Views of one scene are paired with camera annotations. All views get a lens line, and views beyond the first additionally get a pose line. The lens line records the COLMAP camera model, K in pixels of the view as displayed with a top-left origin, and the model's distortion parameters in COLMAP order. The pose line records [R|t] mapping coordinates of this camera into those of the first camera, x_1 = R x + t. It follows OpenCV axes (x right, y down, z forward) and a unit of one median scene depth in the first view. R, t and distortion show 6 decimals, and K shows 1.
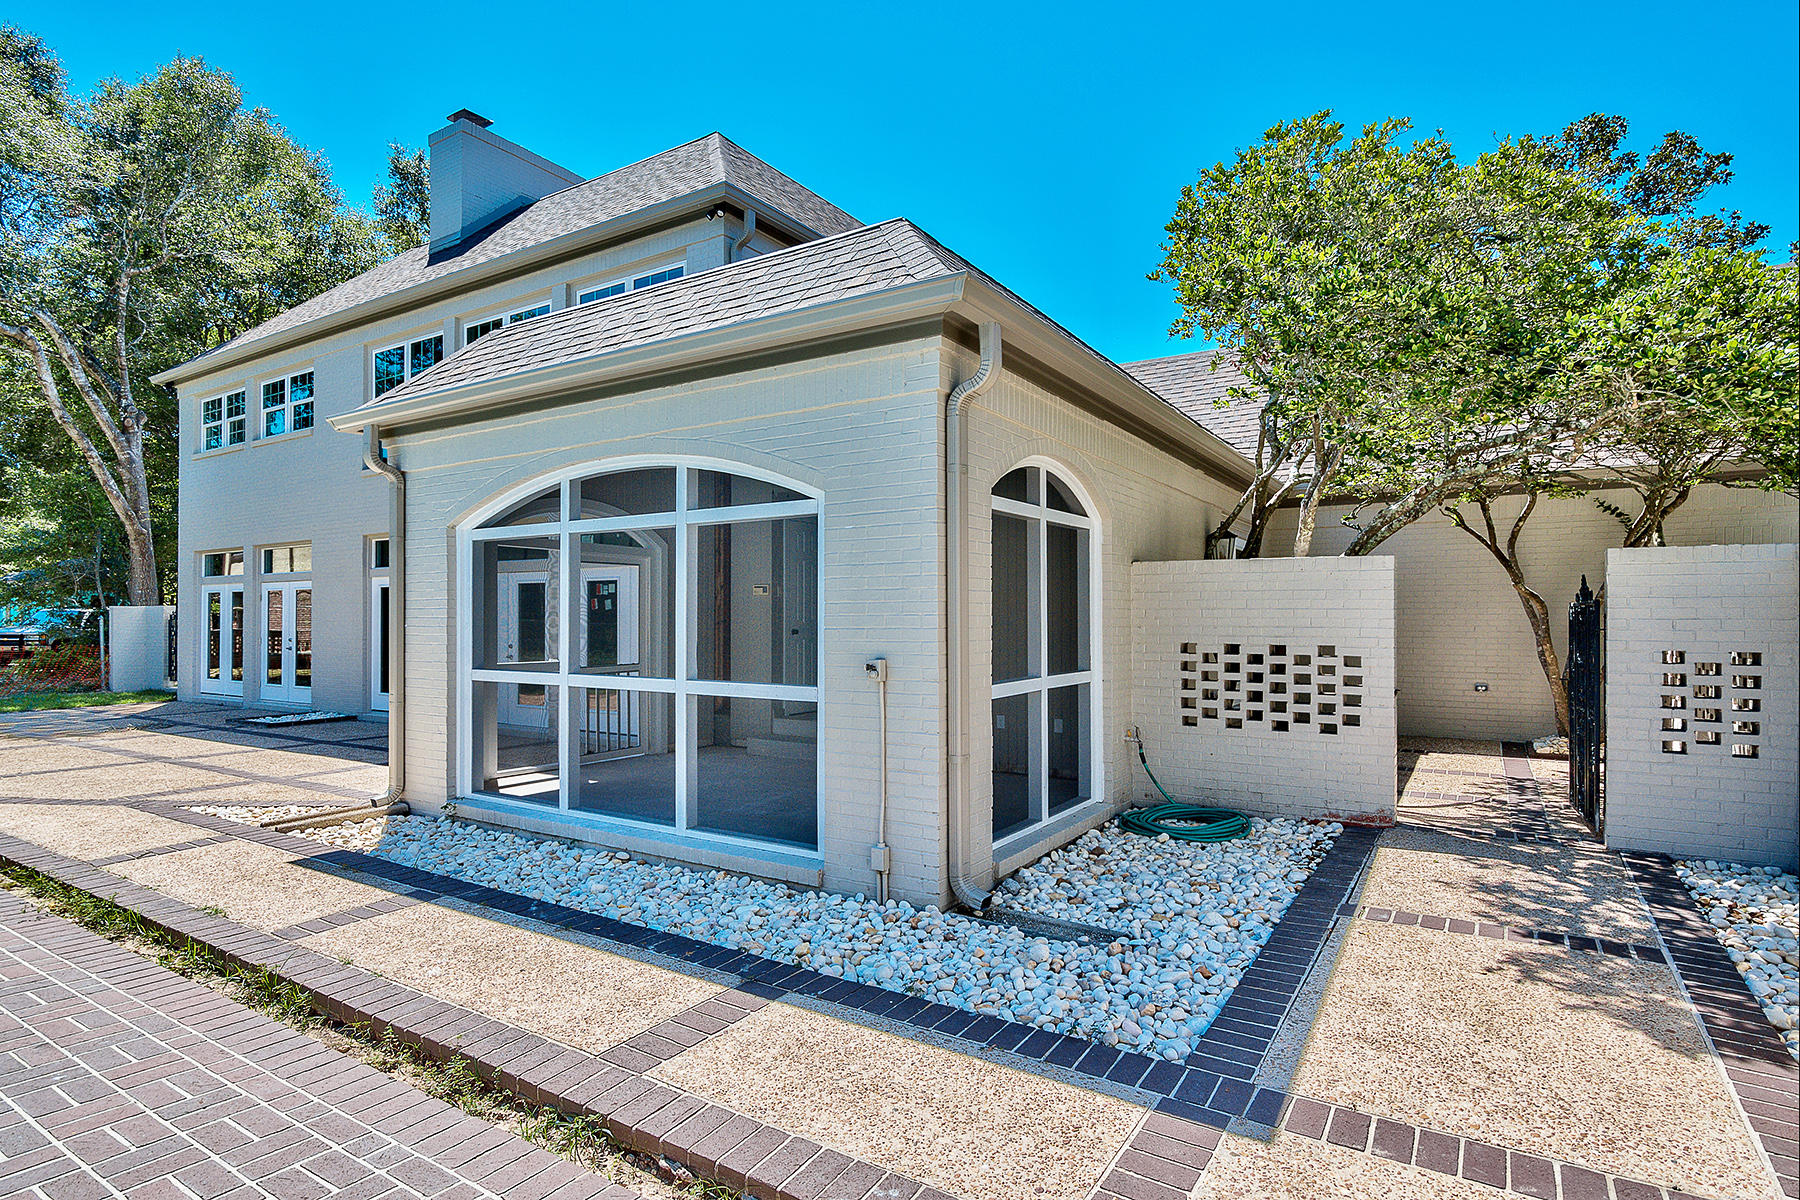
lens RADIAL K [[927.5, 0, 835.3], [0, 927.5, 610.4], [0, 0, 1]] dist [-0.003058, 0.000044]
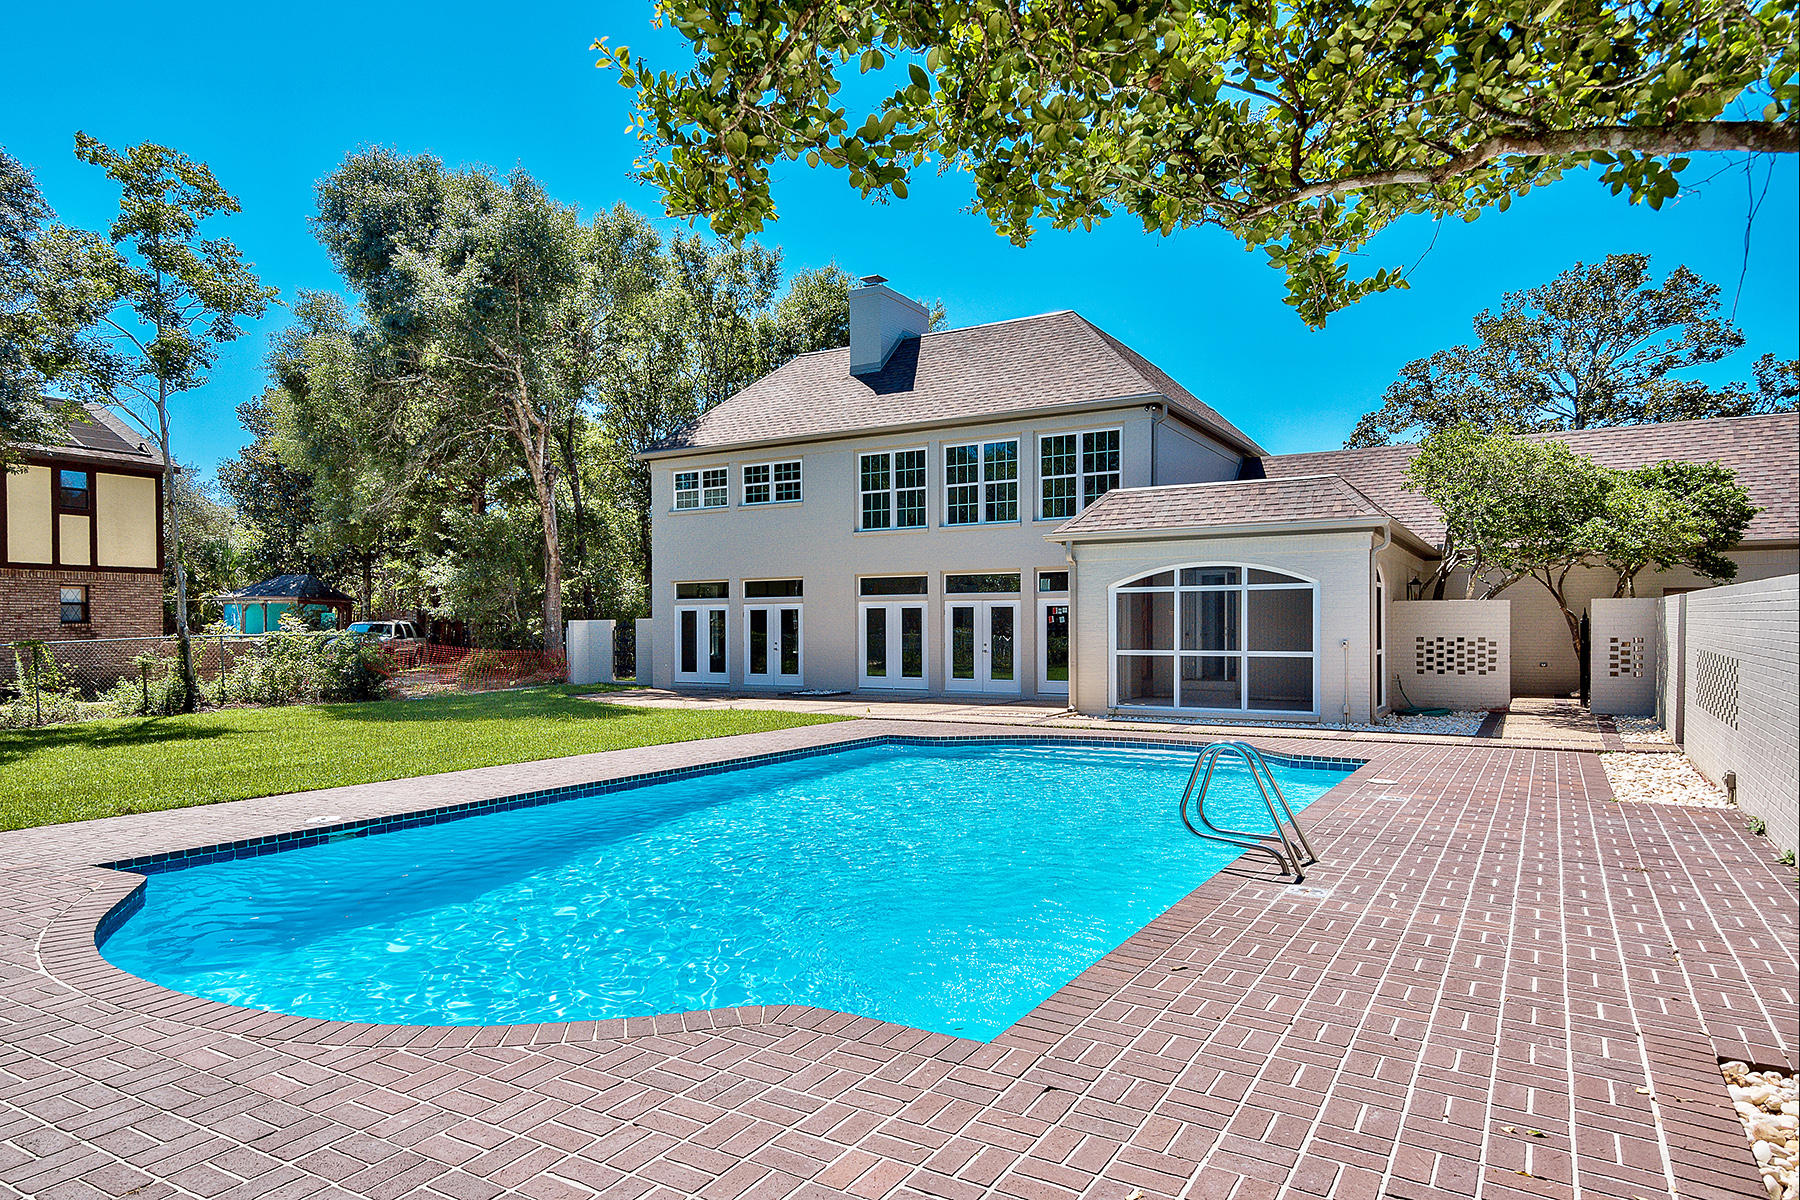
lens RADIAL K [[1101.3, 0, 898.7], [0, 1101.3, 626.7], [0, 0, 1]] dist [0.001872, 0.000323]
pose [[0.996969, -0.002283, 0.077761, -1.188273], [0.001727, 0.999972, 0.007219, -0.012869], [-0.077775, -0.007063, 0.996946, -1.713896]]
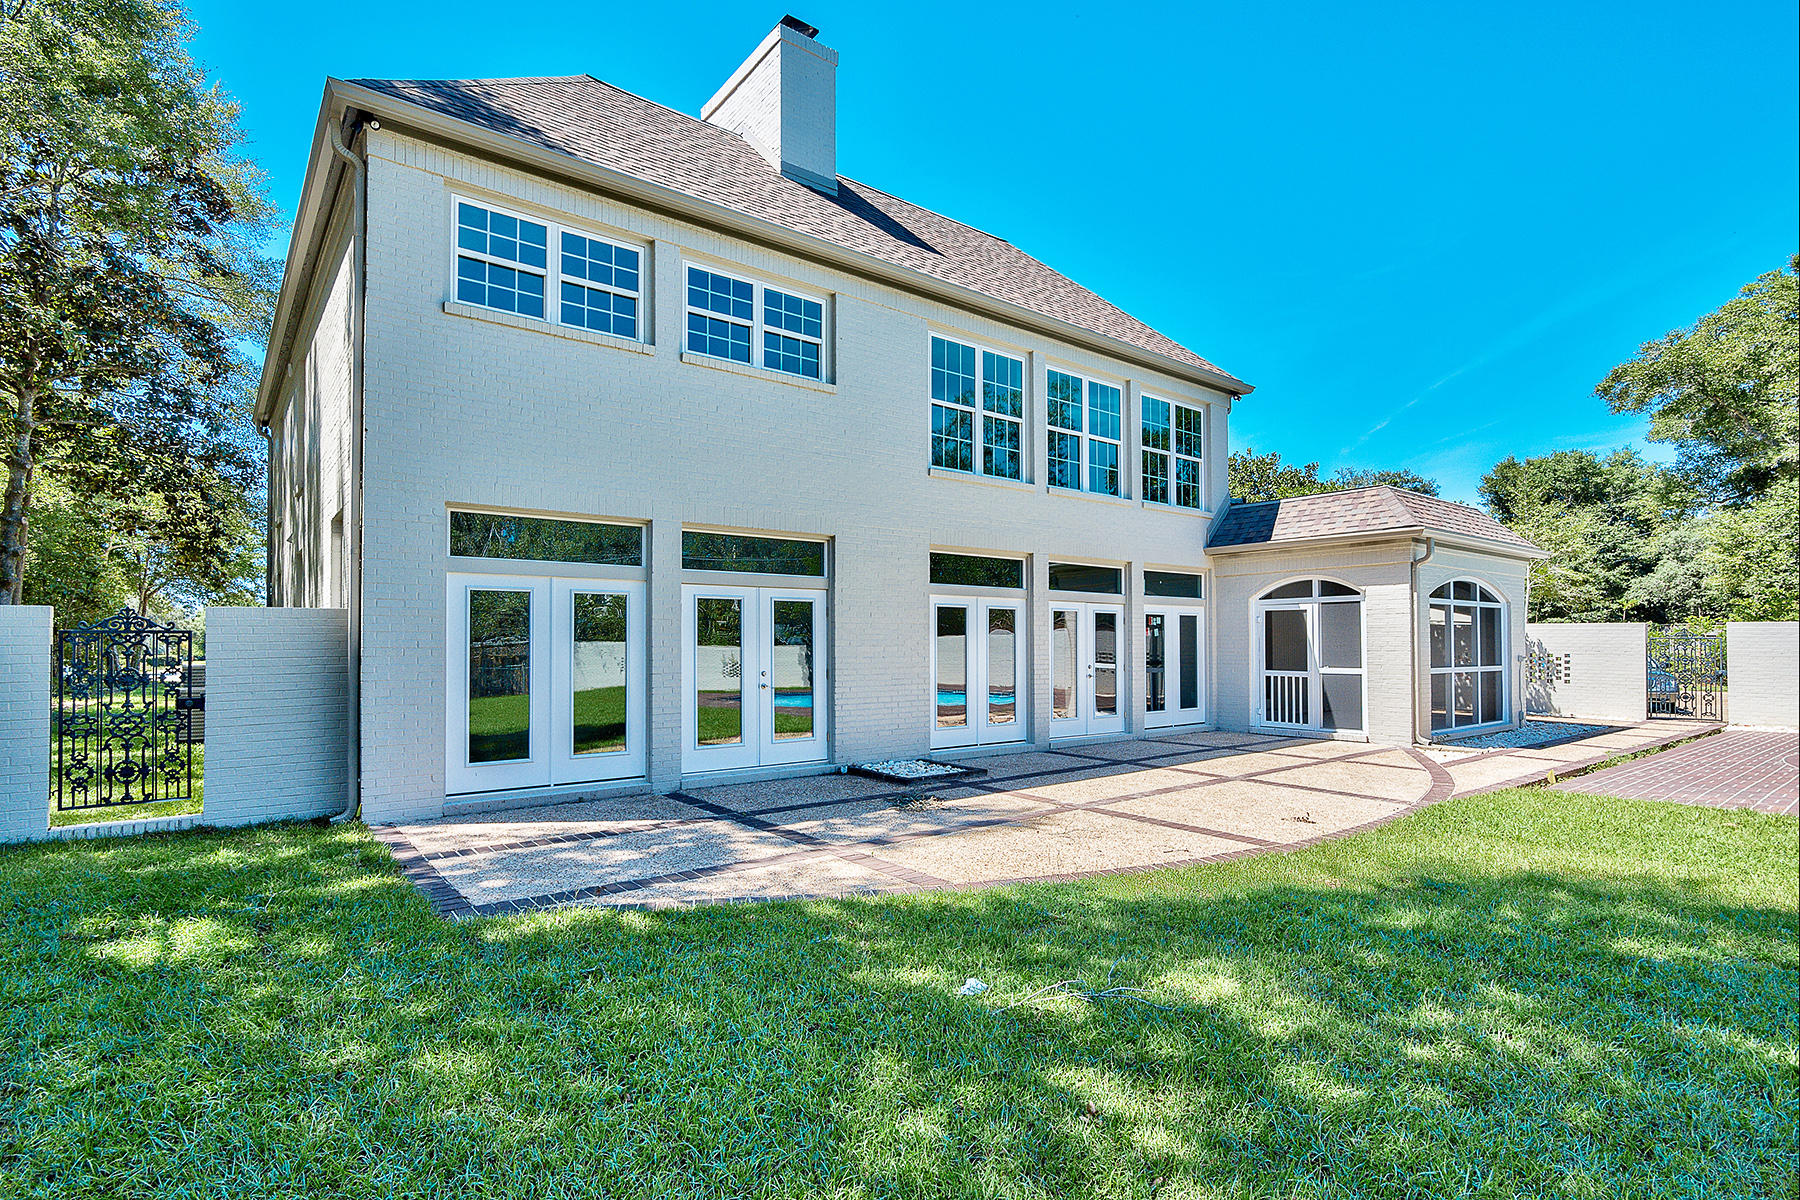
lens RADIAL K [[880.4, 0, 908.4], [0, 880.4, 606.4], [0, 0, 1]] dist [-0.000872, -0.000277]
pose [[0.283379, 0.038608, 0.958231, -2.636443], [-0.010693, 0.999254, -0.037099, 0.014104], [-0.958948, 0.000267, 0.283580, 1.607991]]
